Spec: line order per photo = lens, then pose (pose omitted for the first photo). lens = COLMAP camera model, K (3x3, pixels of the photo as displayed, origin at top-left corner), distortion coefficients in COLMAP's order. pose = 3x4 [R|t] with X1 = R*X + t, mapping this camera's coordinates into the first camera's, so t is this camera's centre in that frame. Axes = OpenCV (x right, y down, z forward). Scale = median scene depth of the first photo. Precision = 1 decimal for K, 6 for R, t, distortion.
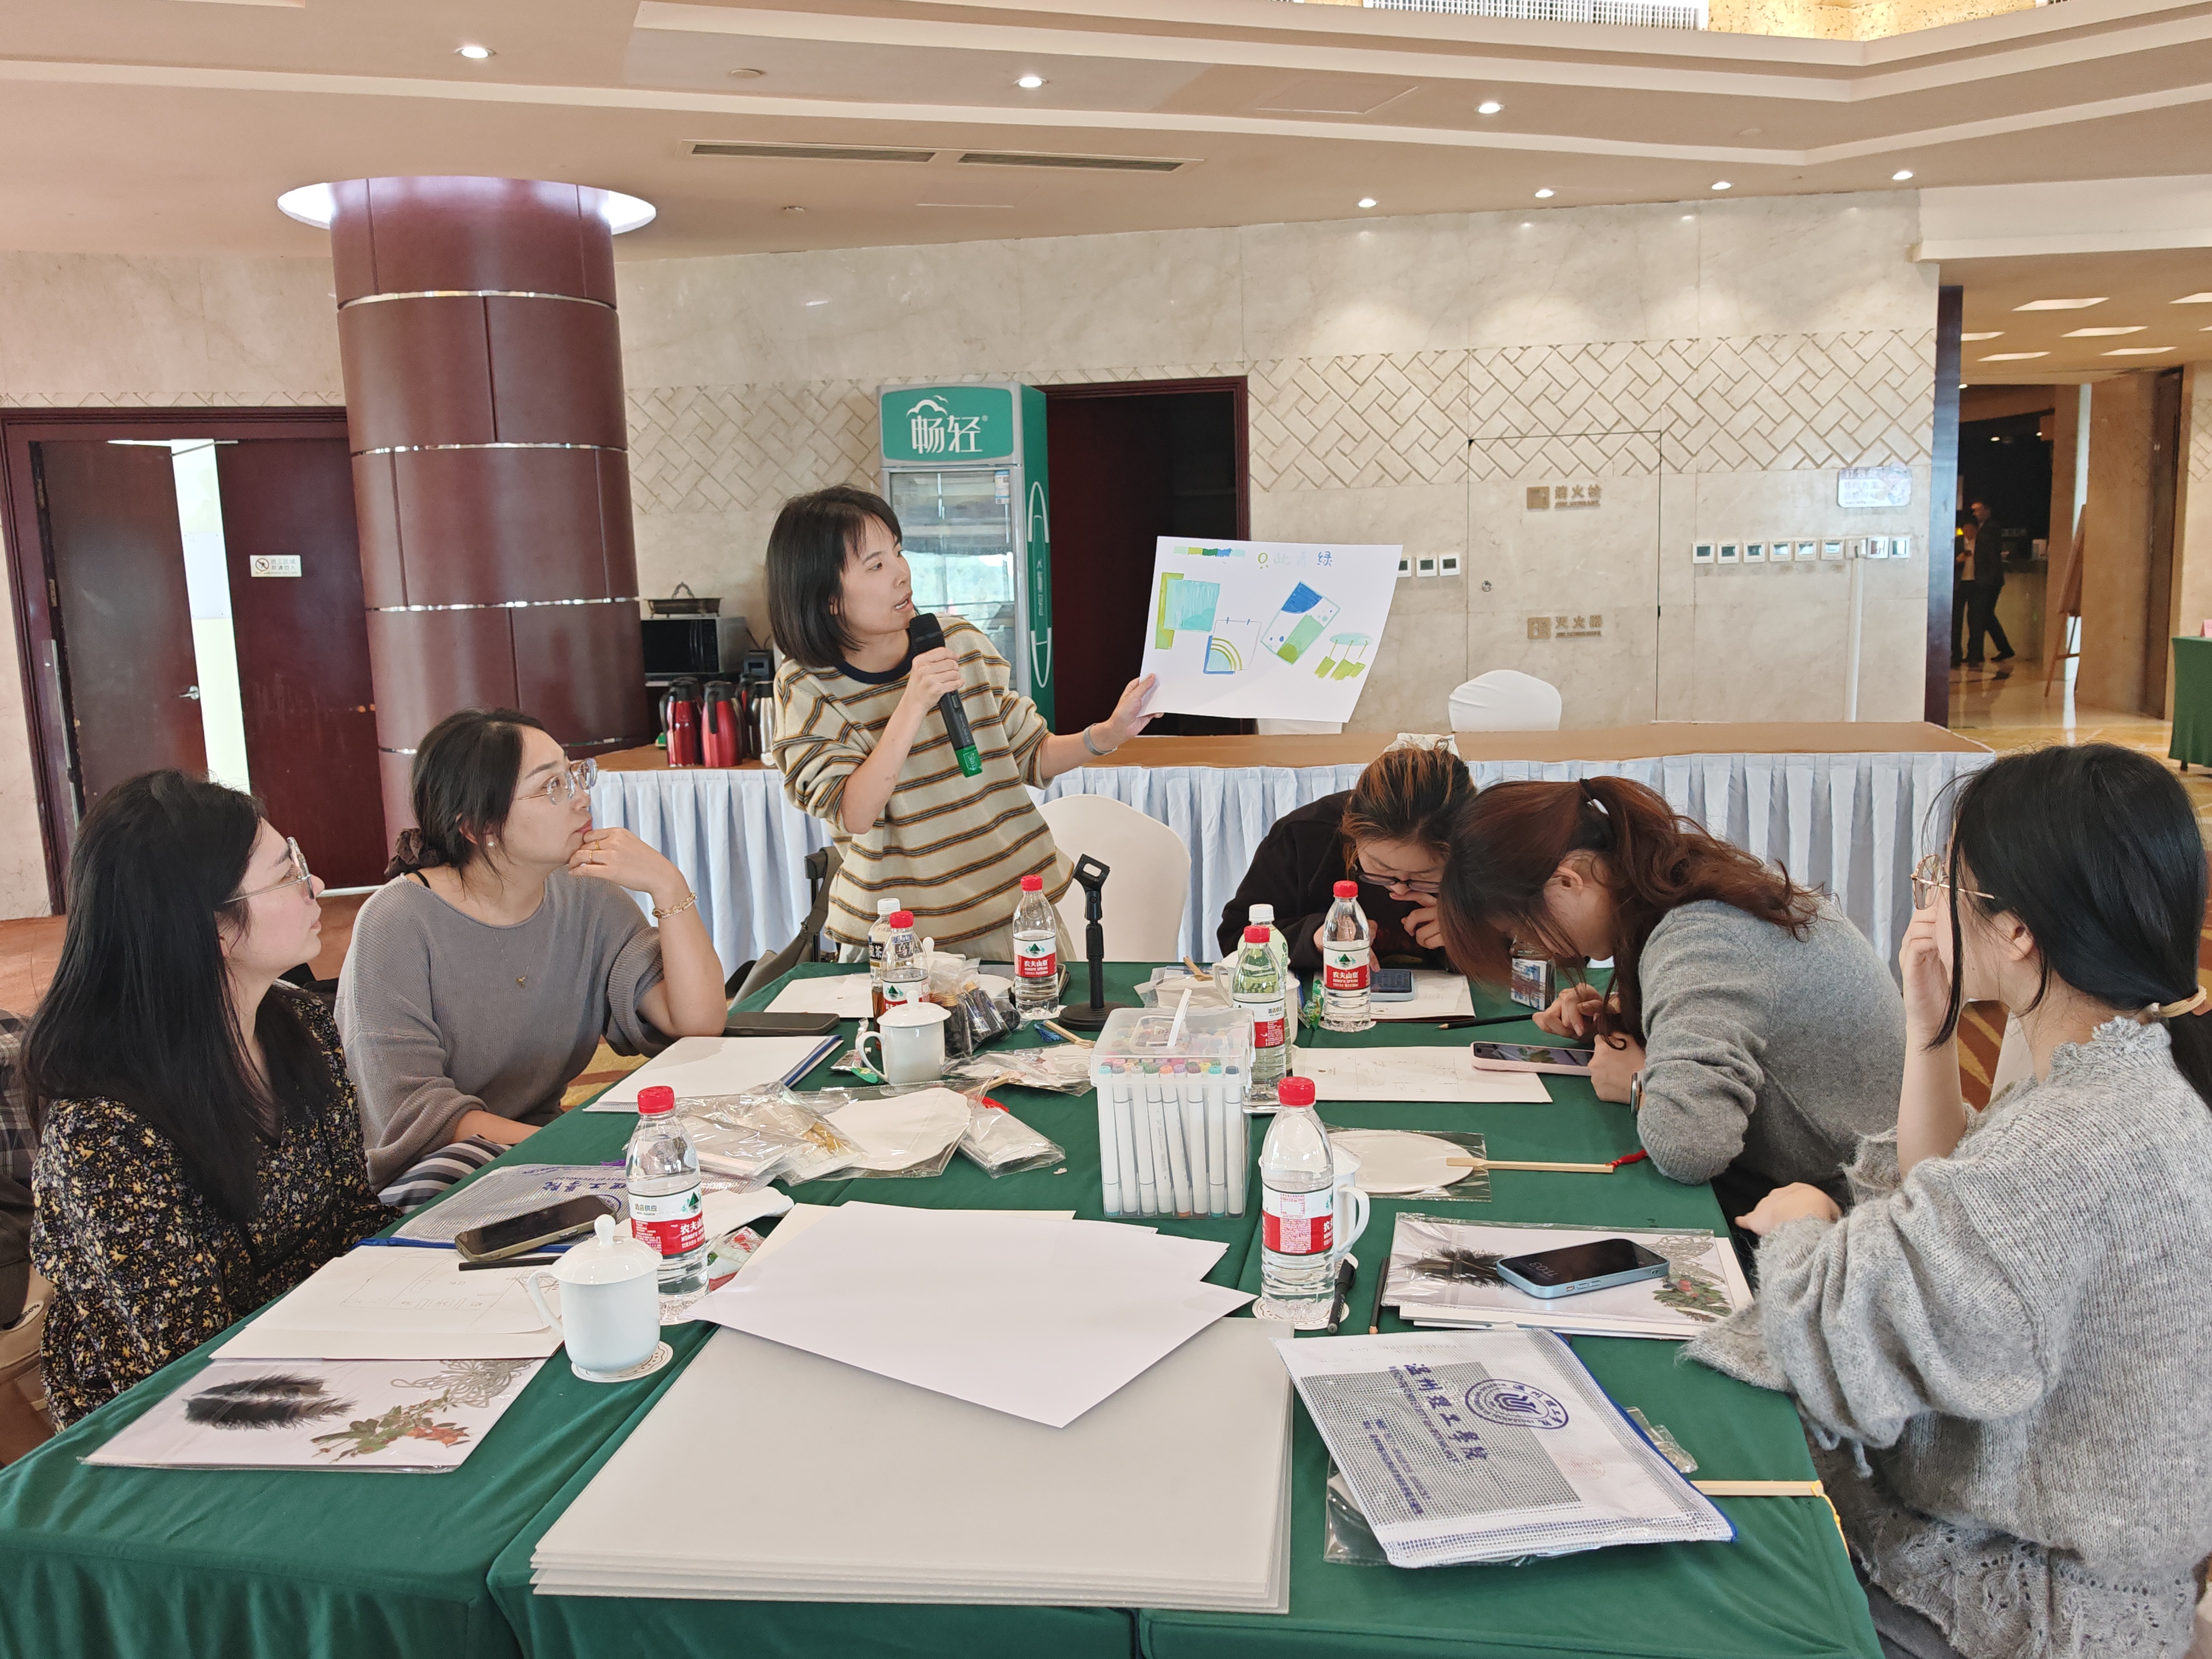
lens RADIAL K [[1754.1, 0, 1046.2], [0, 1754.1, 823.7], [0, 0, 1]] dist [-0.039289, -0.005510]
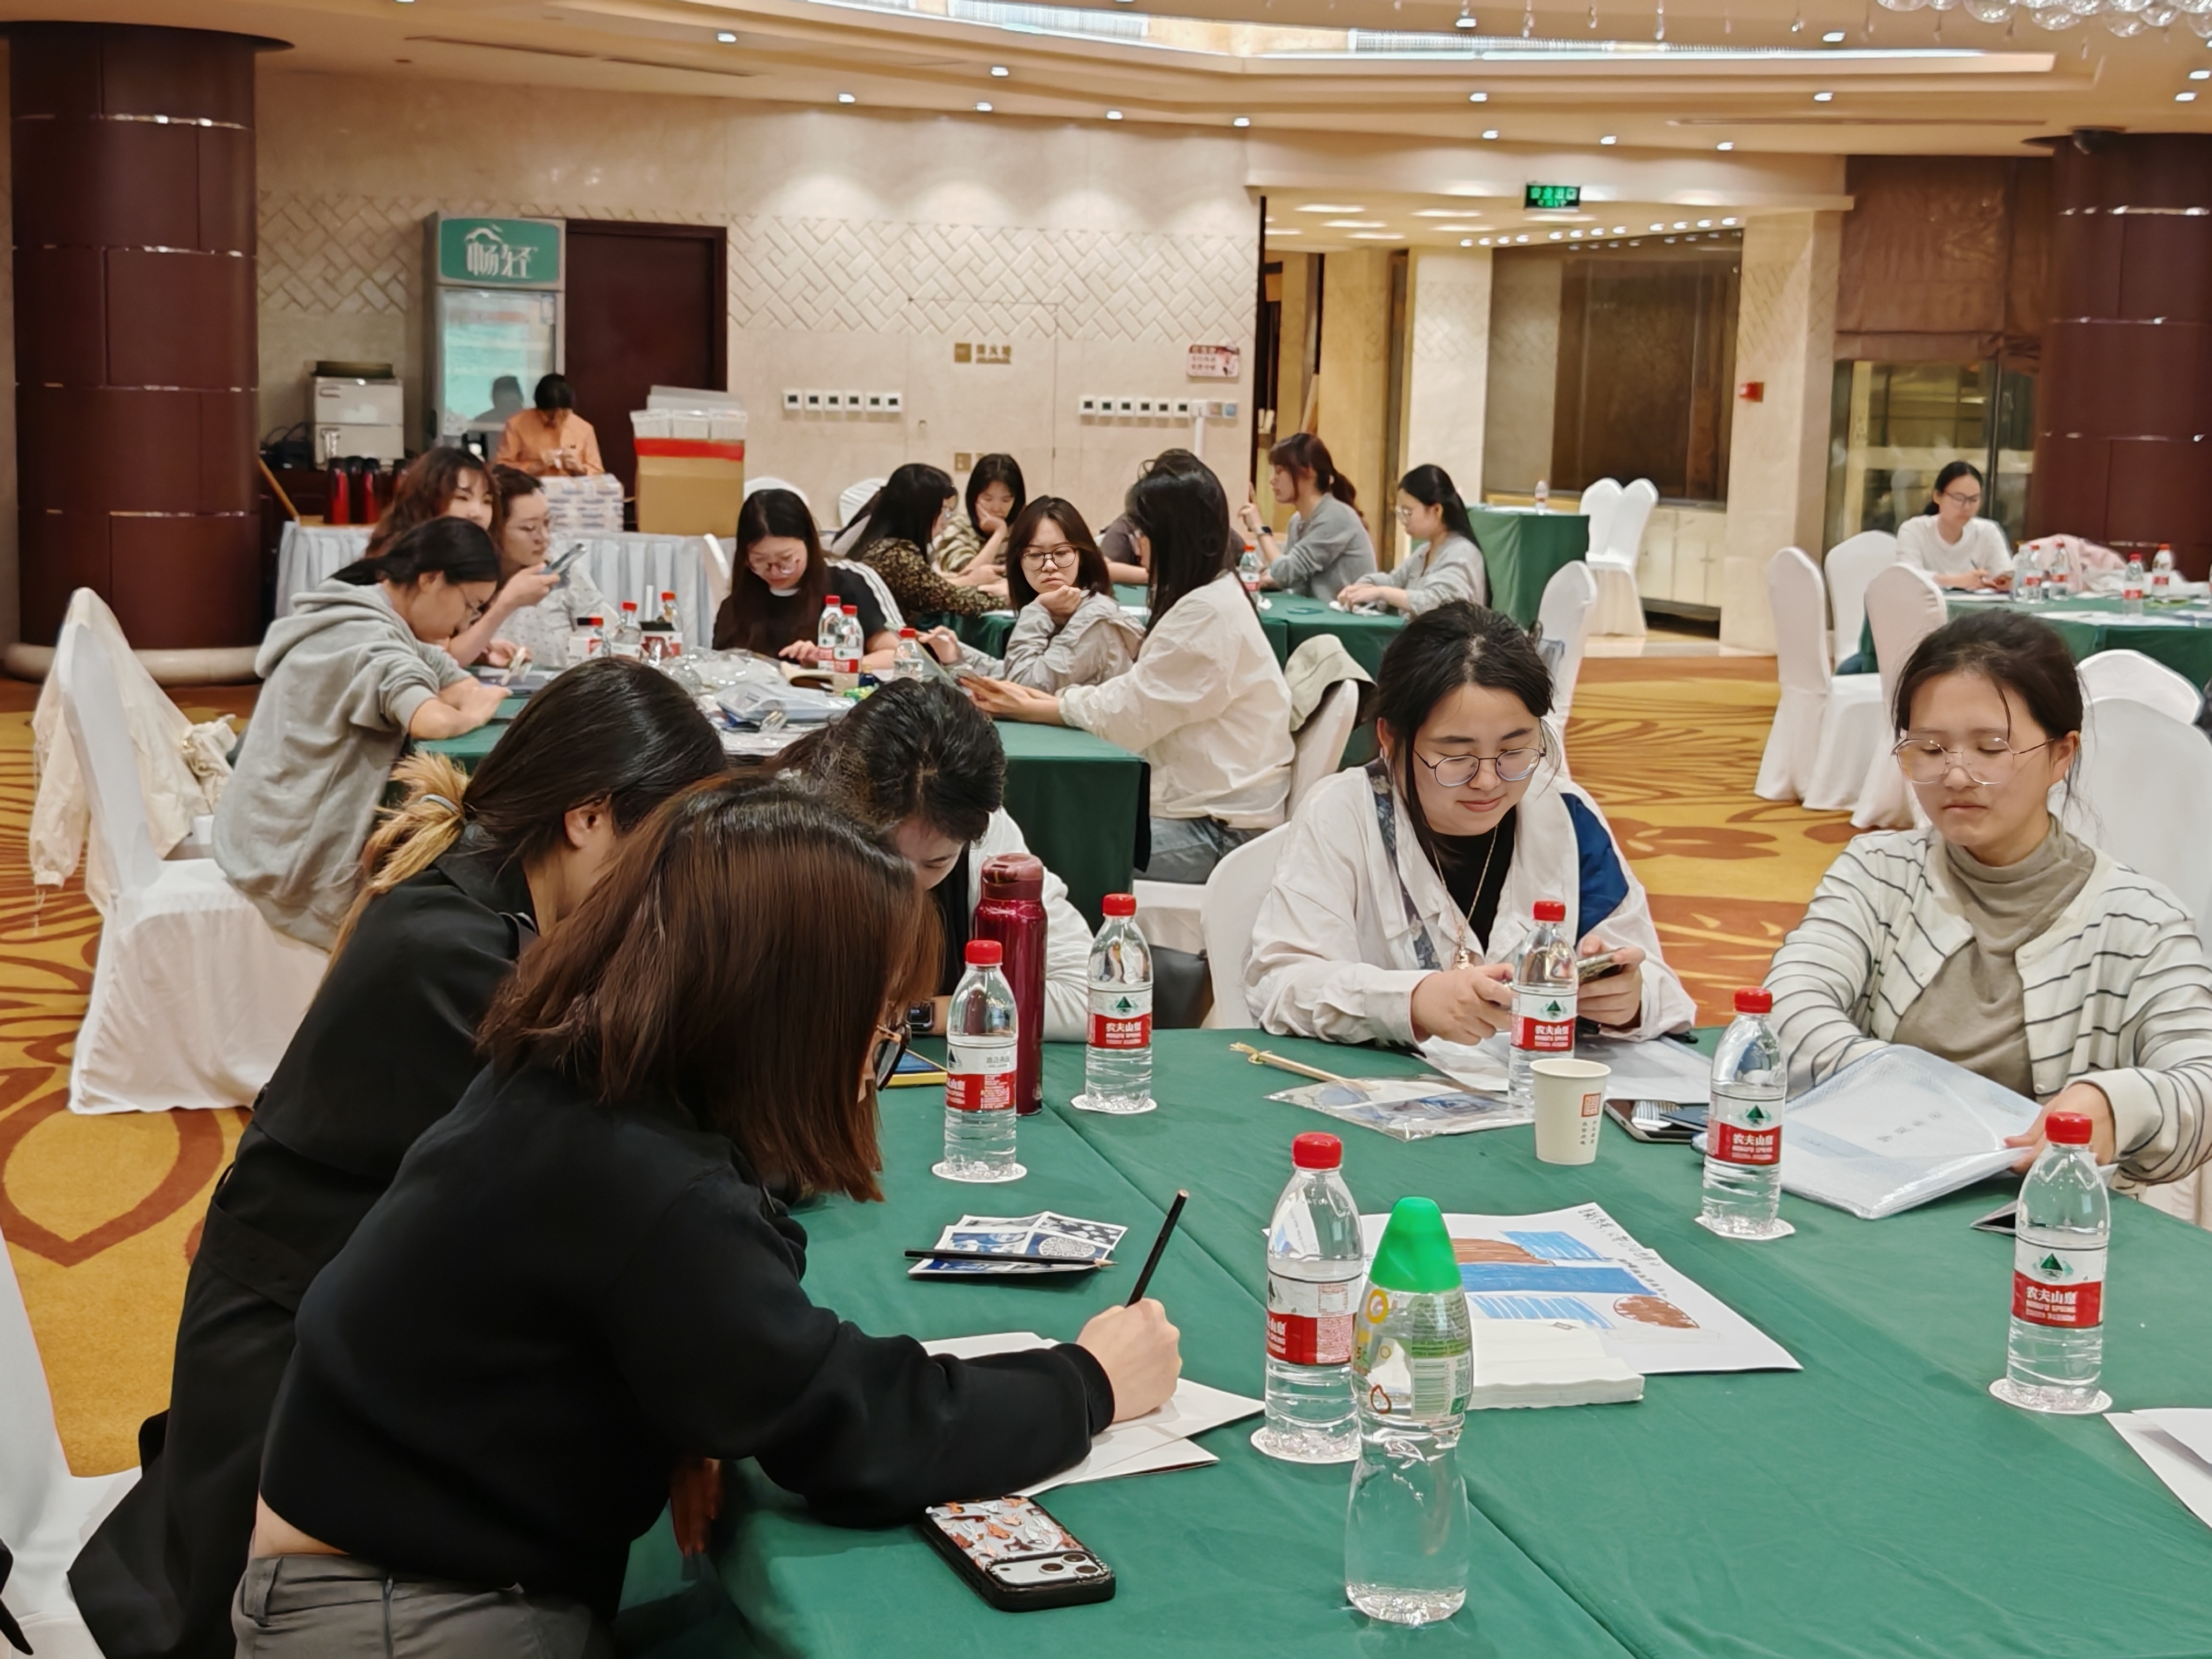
lens RADIAL K [[2867.6, 0, 1106.0], [0, 2867.6, 829.5], [0, 0, 1]] dist [0.247927, -1.037836]
pose [[0.883516, -0.012502, 0.468234, -0.568209], [0.014169, 0.999900, -0.000039, 0.144224], [-0.468186, 0.006669, 0.883605, -0.802758]]
